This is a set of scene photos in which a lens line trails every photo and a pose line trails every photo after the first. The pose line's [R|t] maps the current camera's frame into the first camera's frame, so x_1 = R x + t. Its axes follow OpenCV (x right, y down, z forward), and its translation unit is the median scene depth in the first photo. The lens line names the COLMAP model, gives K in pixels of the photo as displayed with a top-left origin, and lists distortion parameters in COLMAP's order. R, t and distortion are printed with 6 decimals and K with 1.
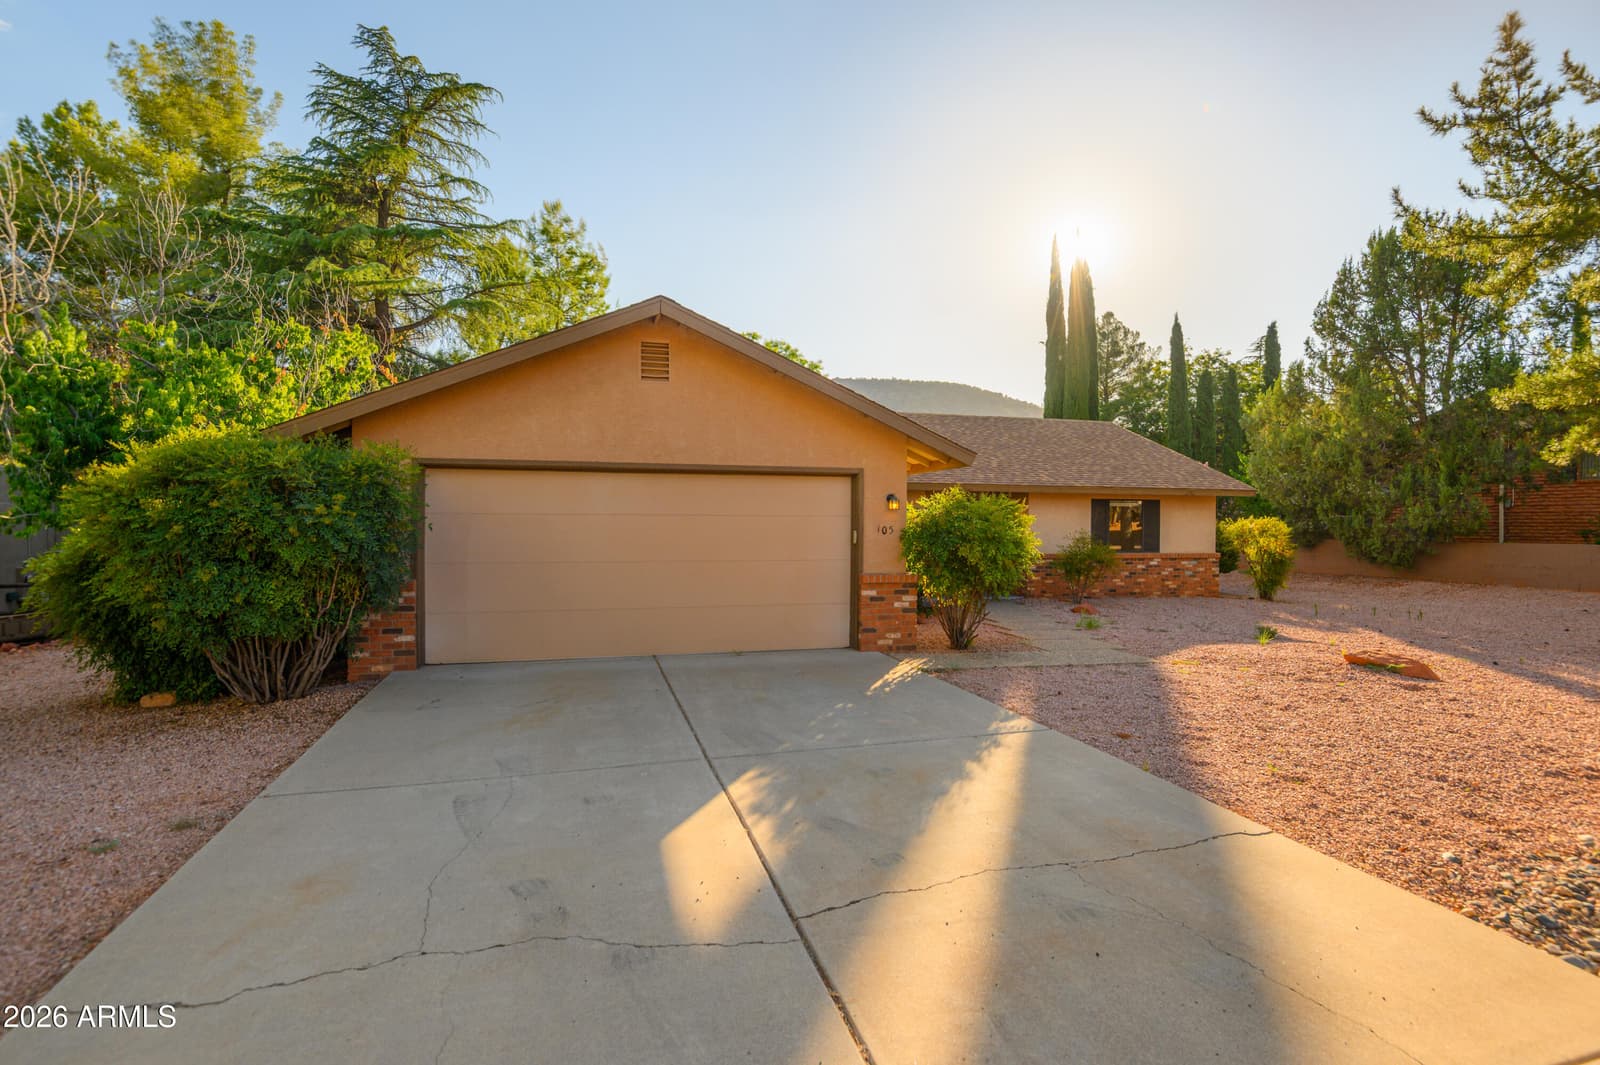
lens RADIAL K [[807.6, 0, 800.0], [0, 807.6, 532.5], [0, 0, 1]] dist [-0.025189, -0.000683]
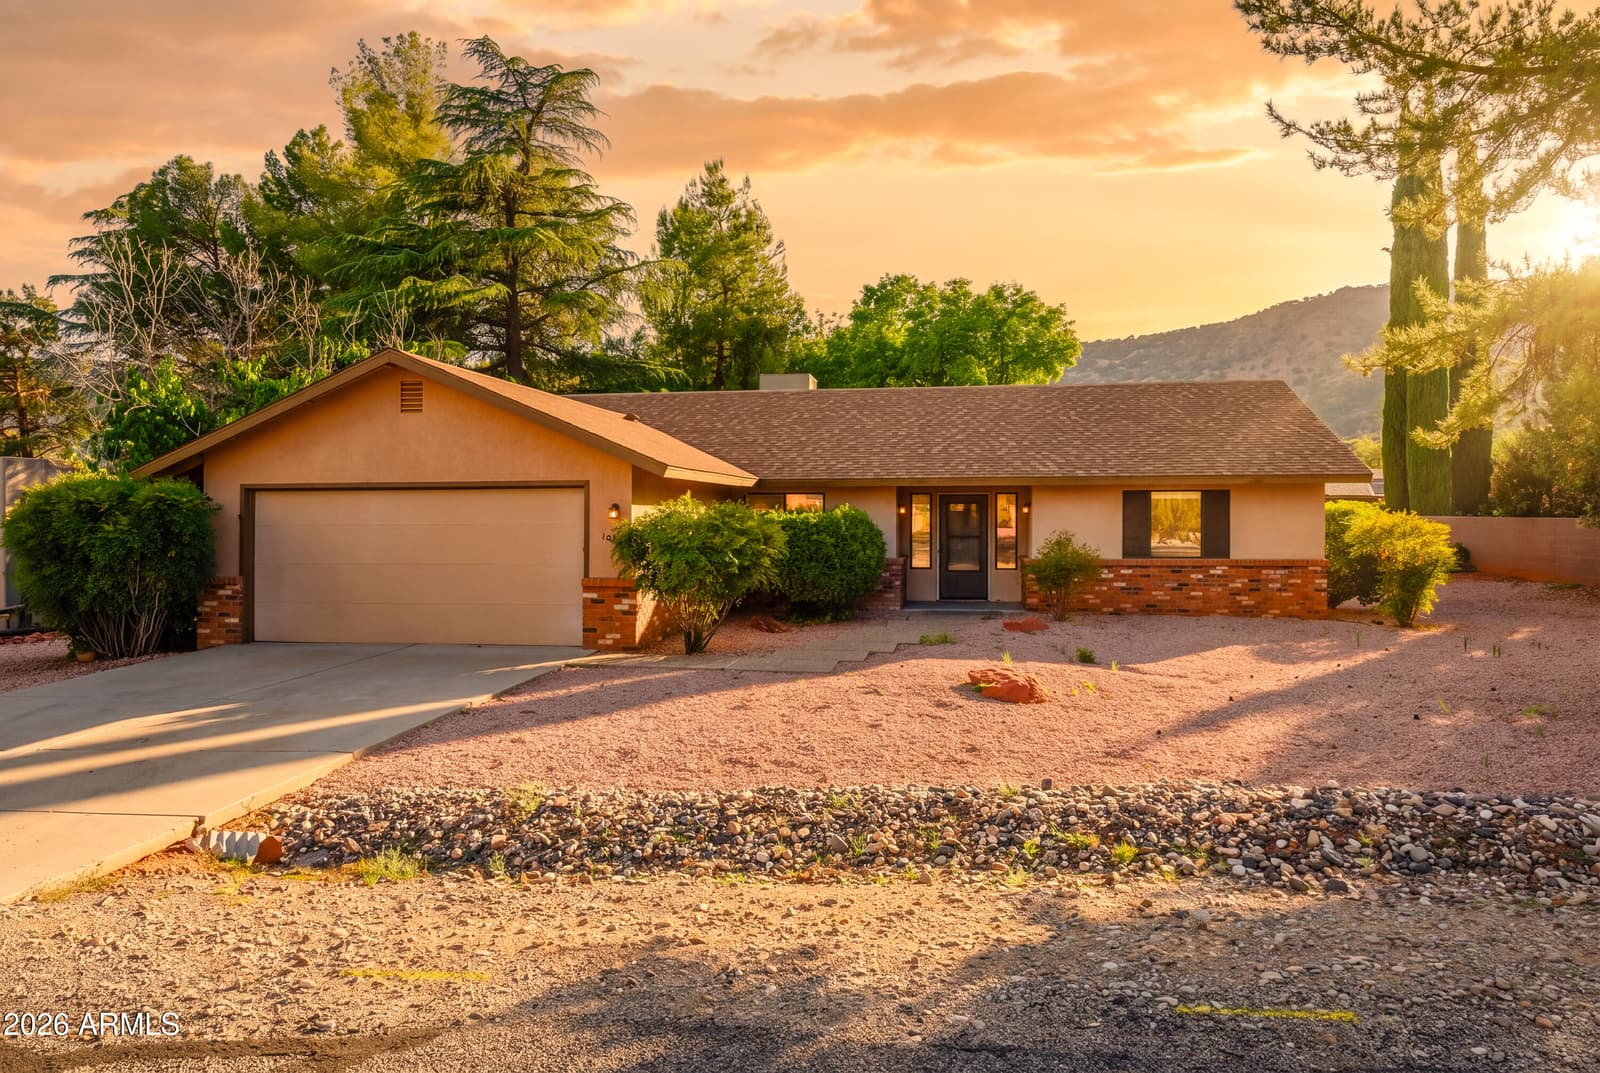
lens RADIAL K [[1075.9, 0, 802.1], [0, 1075.9, 531.0], [0, 0, 1]] dist [0.002295, -0.003809]
pose [[0.908945, -0.002090, -0.416910, 0.932642], [0.005644, 0.999957, 0.007292, -0.020097], [0.416878, -0.008981, 0.908918, -0.190230]]
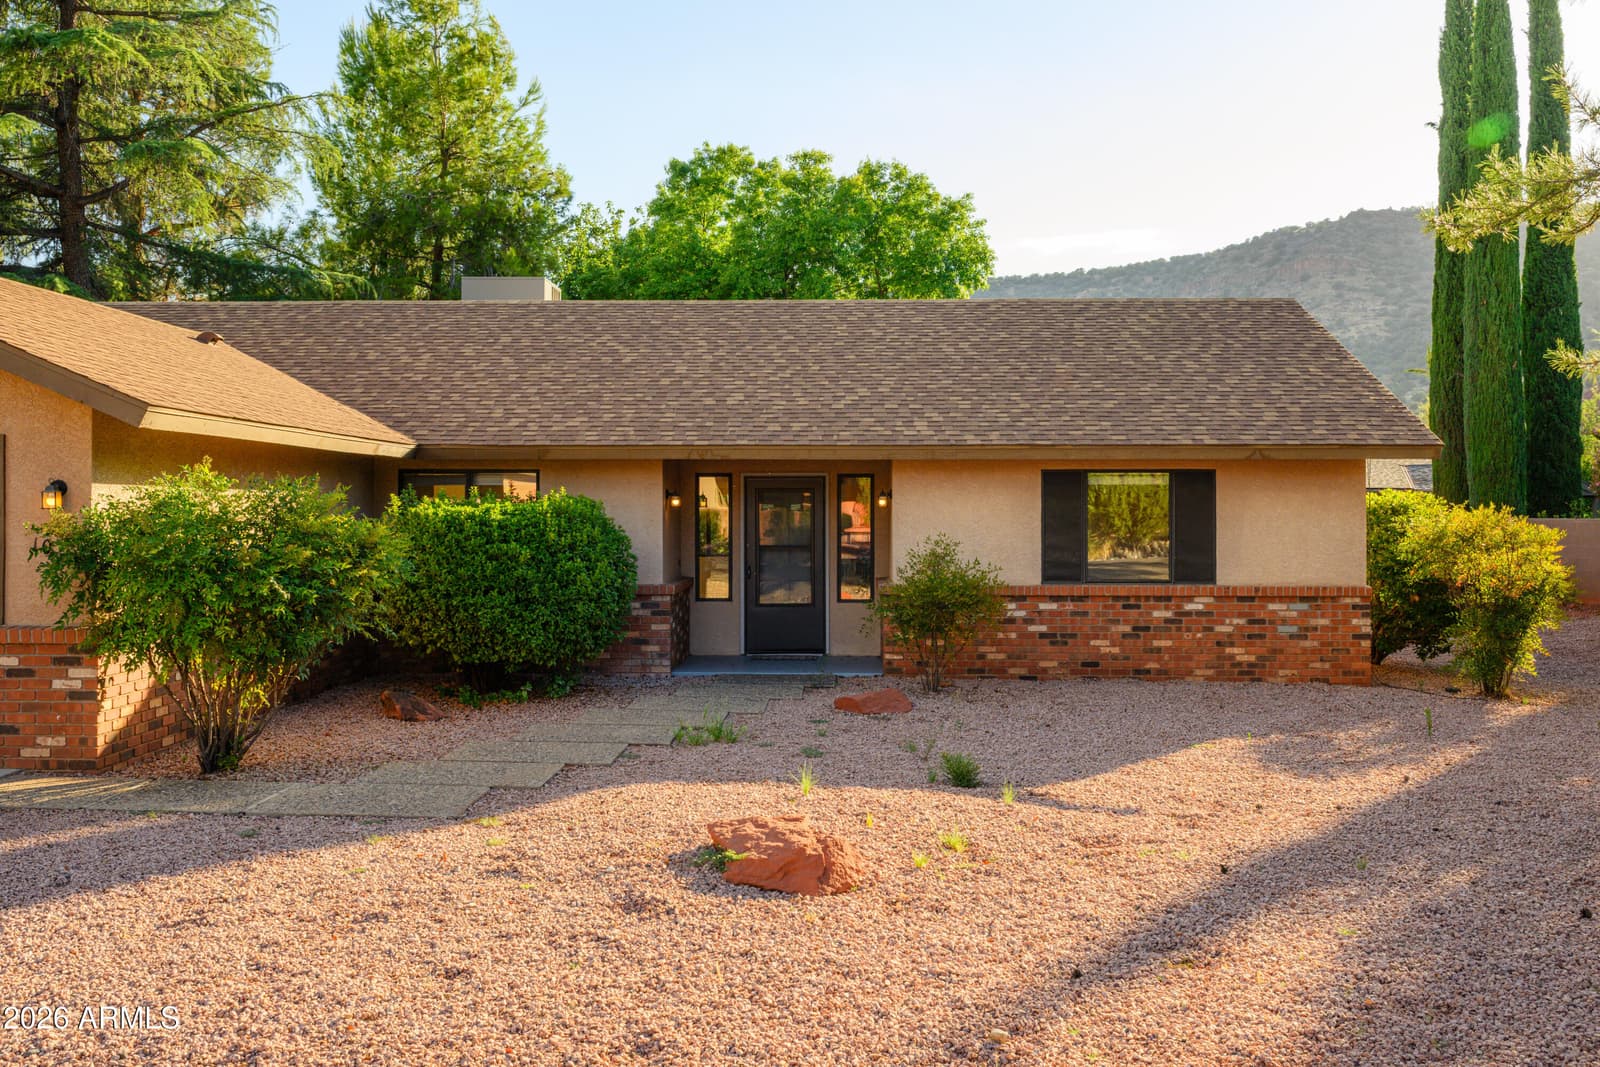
lens RADIAL K [[1542.9, 0, 807.6], [0, 1542.9, 491.3], [0, 0, 1]] dist [0.000715, 0.005747]
pose [[0.953101, -0.009182, -0.302514, 0.910170], [0.002225, 0.999725, -0.023331, -0.014720], [0.302646, 0.021564, 0.952859, 0.161194]]
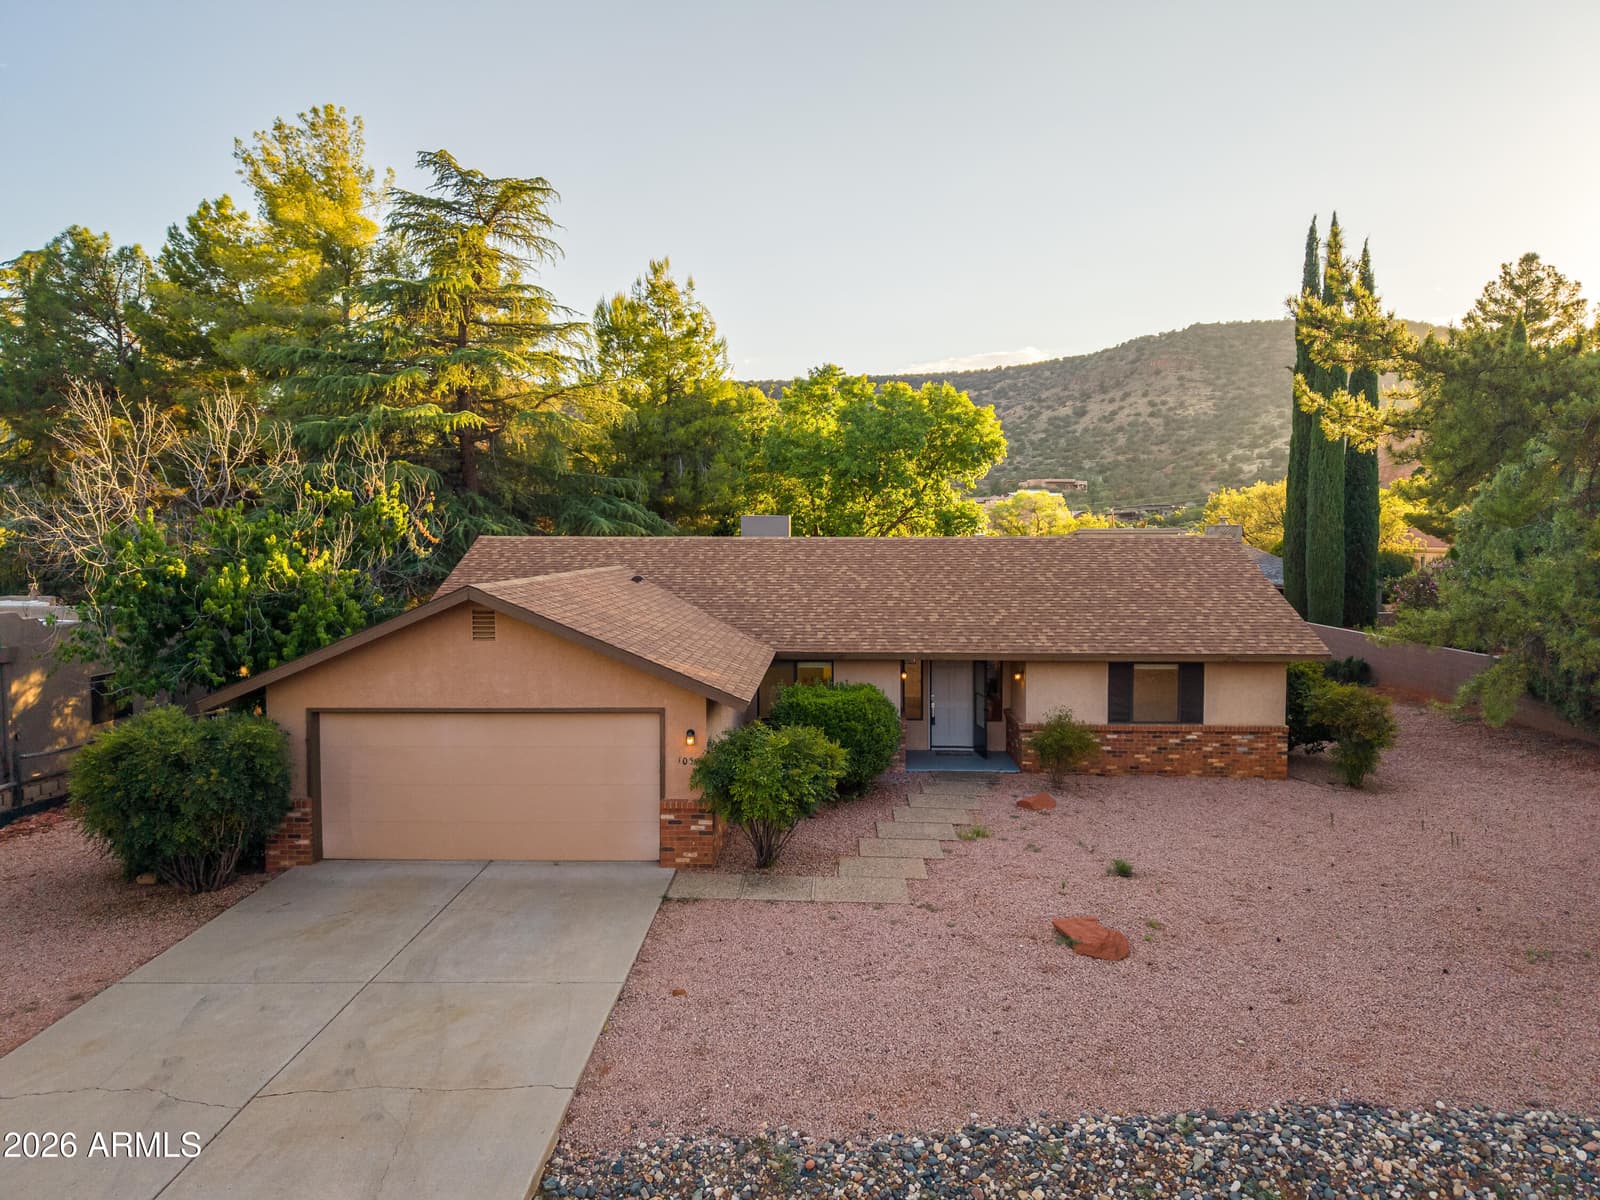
lens RADIAL K [[1066.0, 0, 797.6], [0, 1066.0, 594.4], [0, 0, 1]] dist [0.024941, -0.031563]
pose [[0.950796, 0.010543, -0.309638, 0.718631], [0.004210, 0.998889, 0.046940, -0.307796], [0.309789, -0.045934, 0.949695, -0.366516]]
